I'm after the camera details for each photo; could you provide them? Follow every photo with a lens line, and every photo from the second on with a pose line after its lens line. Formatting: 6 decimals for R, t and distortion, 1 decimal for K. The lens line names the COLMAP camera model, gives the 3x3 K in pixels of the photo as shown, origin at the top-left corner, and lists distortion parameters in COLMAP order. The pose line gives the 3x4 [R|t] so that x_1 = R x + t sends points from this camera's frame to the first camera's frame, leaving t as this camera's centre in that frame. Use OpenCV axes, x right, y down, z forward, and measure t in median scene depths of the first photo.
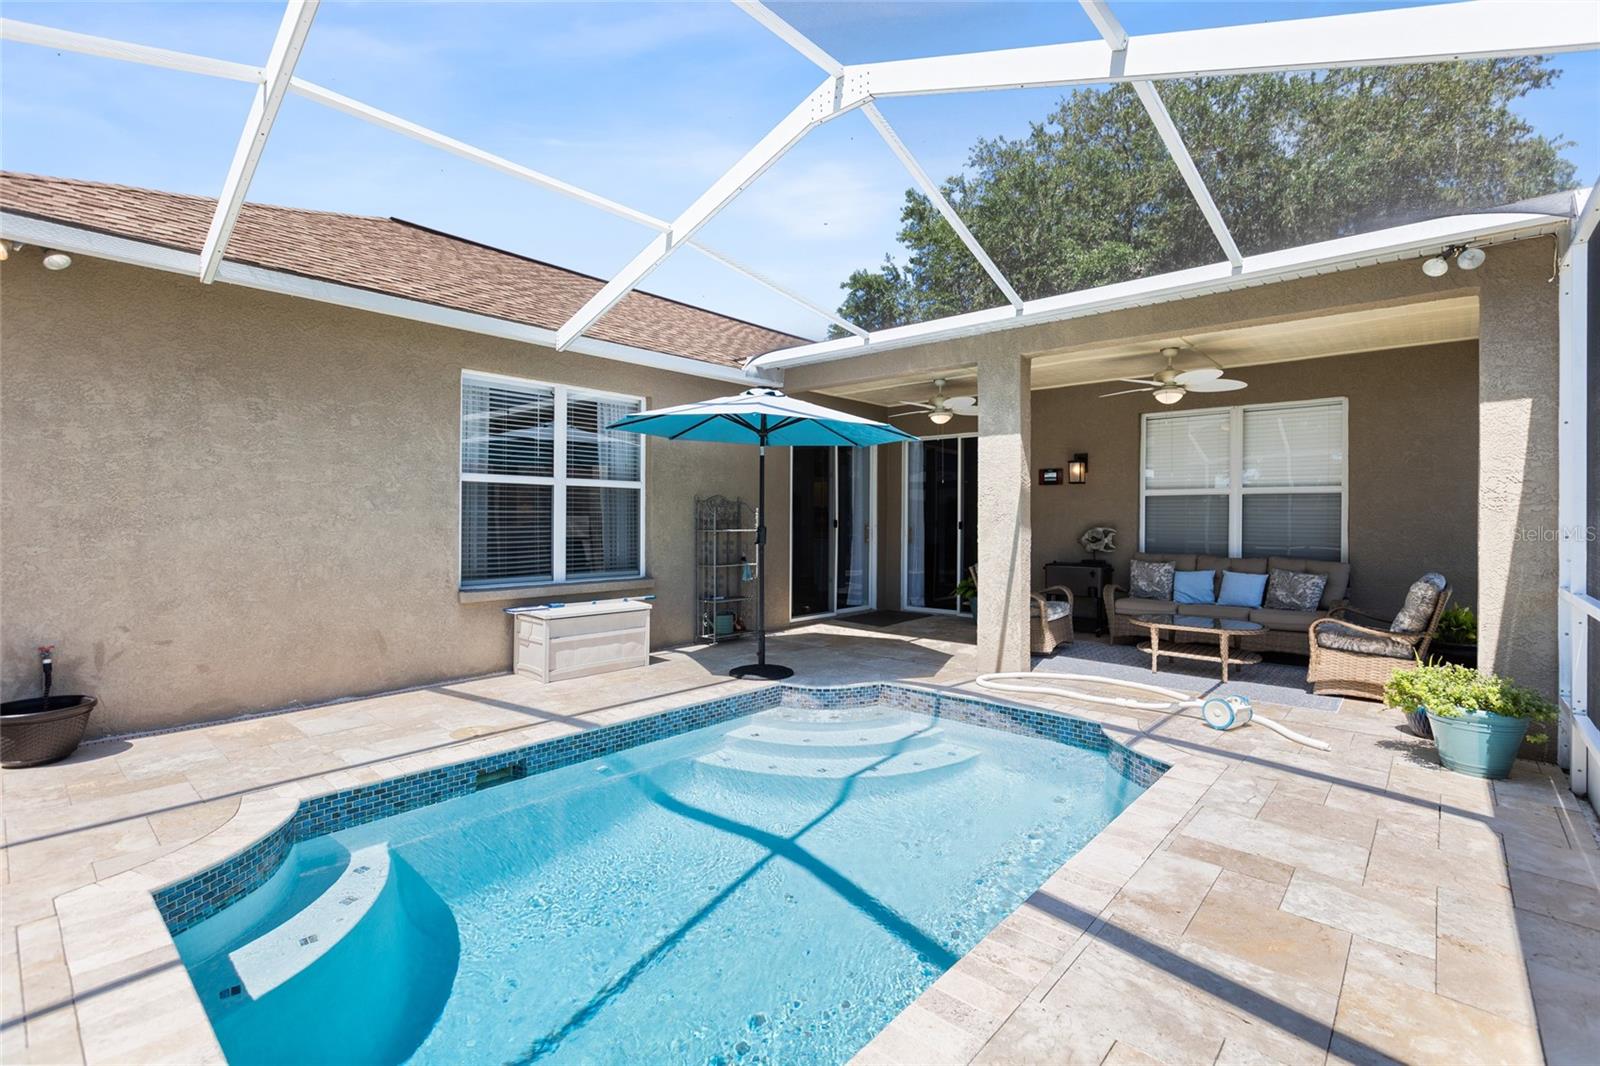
lens RADIAL K [[721.3, 0, 799.7], [0, 721.3, 519.4], [0, 0, 1]] dist [0.001141, 0.000138]
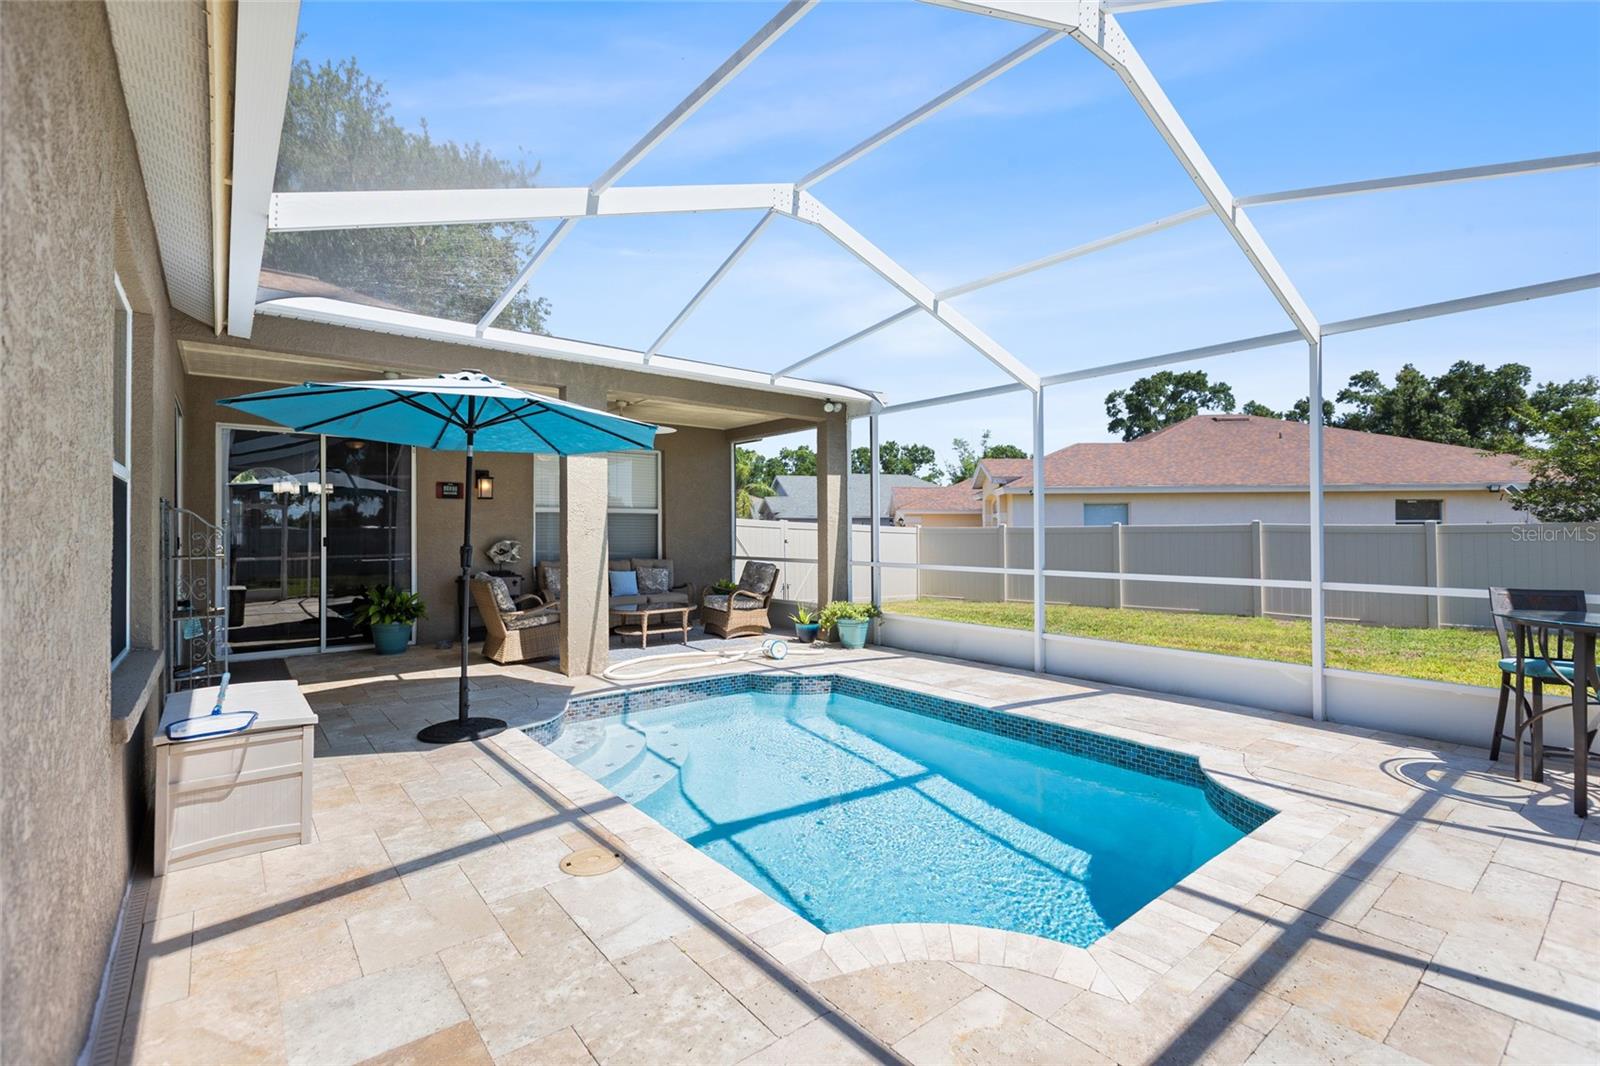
lens RADIAL K [[721.3, 0, 807.6], [0, 721.3, 532.1], [0, 0, 1]] dist [0.001141, 0.000138]
pose [[0.160926, -0.008541, 0.986929, -0.842567], [0.006324, 0.999951, 0.007622, -0.010040], [-0.986946, 0.005015, 0.160973, 0.543656]]
